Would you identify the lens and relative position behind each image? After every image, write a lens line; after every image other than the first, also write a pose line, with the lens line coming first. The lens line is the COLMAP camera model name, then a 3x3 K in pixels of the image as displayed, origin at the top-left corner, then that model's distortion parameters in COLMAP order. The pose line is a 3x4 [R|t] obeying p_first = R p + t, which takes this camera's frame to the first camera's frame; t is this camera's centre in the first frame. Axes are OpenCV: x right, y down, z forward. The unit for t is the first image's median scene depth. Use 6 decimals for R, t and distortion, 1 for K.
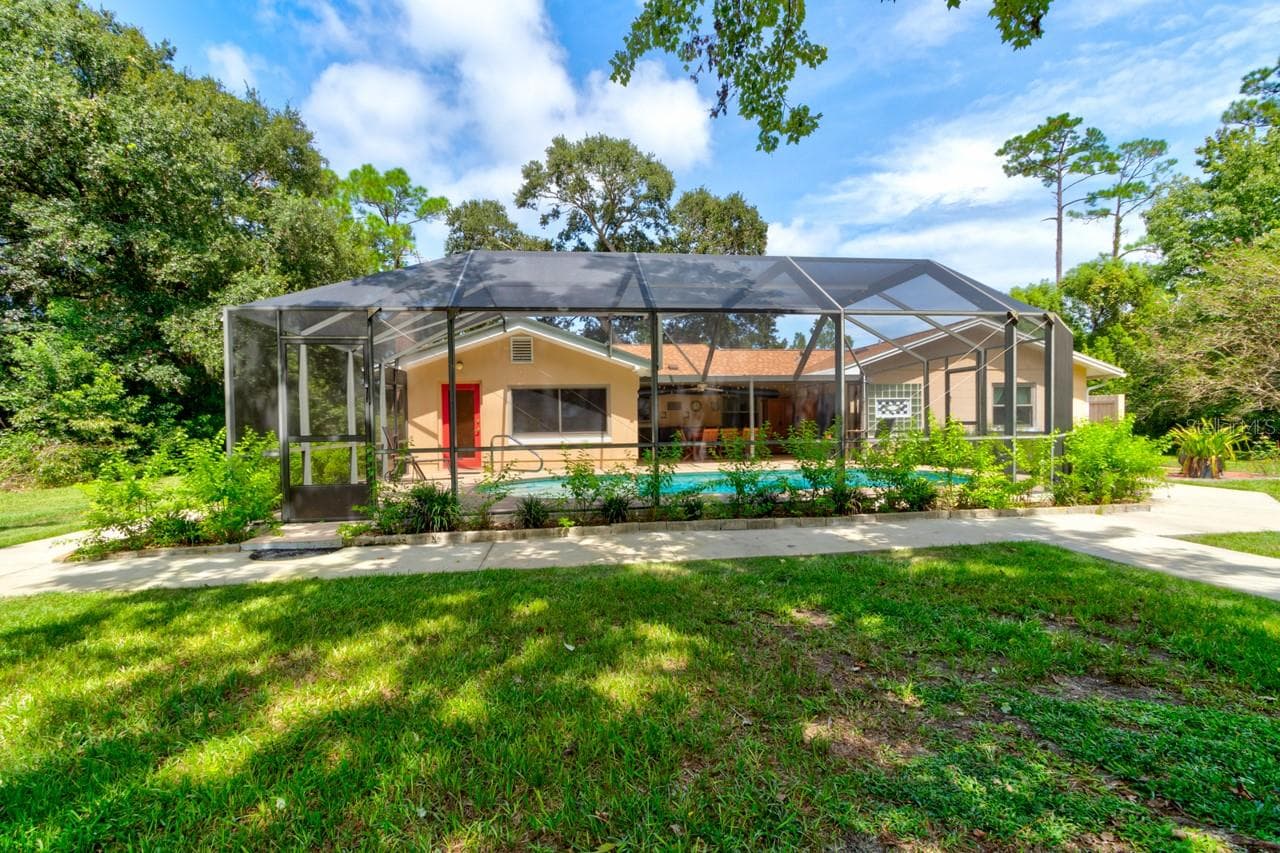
lens RADIAL K [[589.0, 0, 637.8], [0, 589.0, 435.7], [0, 0, 1]] dist [0.001069, 0.000409]
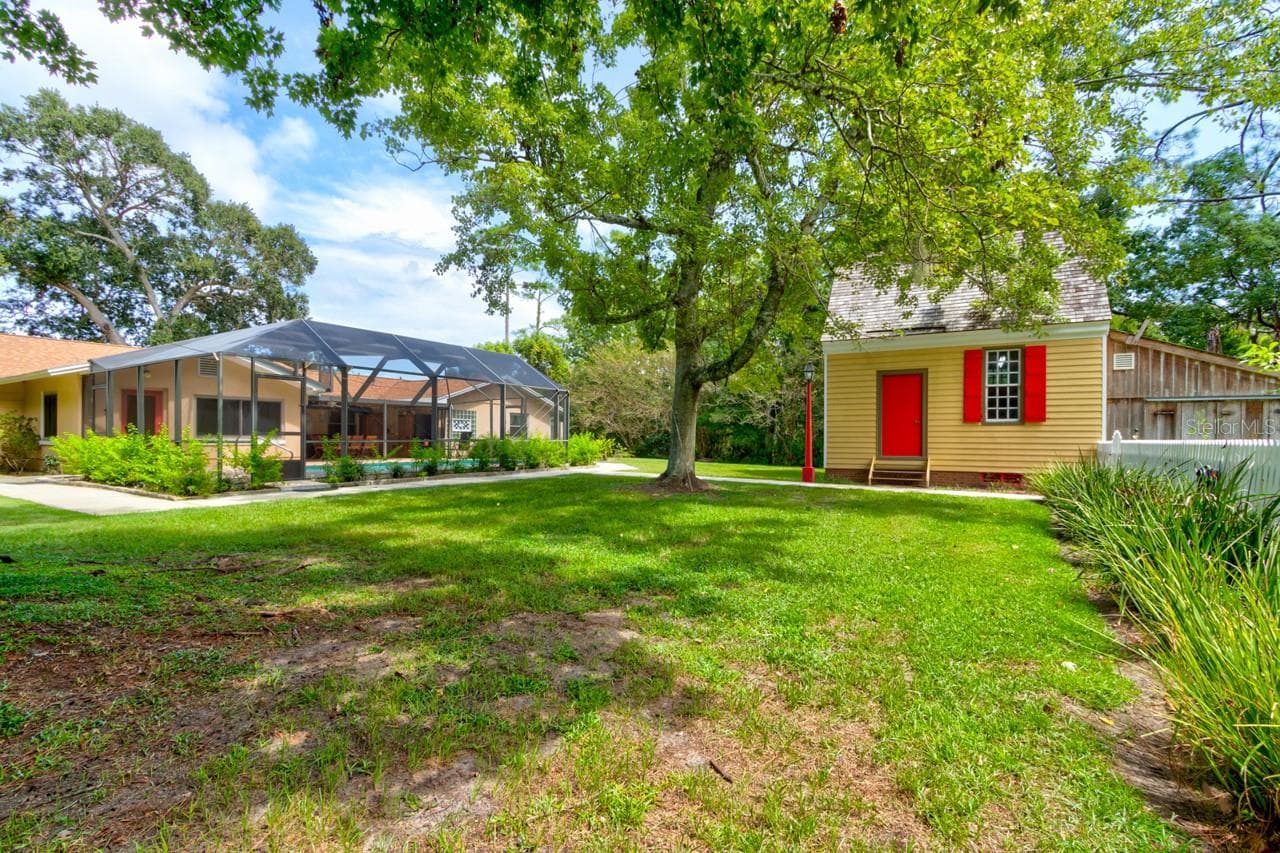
lens RADIAL K [[589.0, 0, 637.8], [0, 589.0, 435.7], [0, 0, 1]] dist [0.001069, 0.000409]
pose [[0.632471, 0.021710, 0.774280, -0.500386], [-0.002408, 0.999657, -0.026062, 0.022372], [-0.774580, 0.014619, 0.632306, -0.380571]]
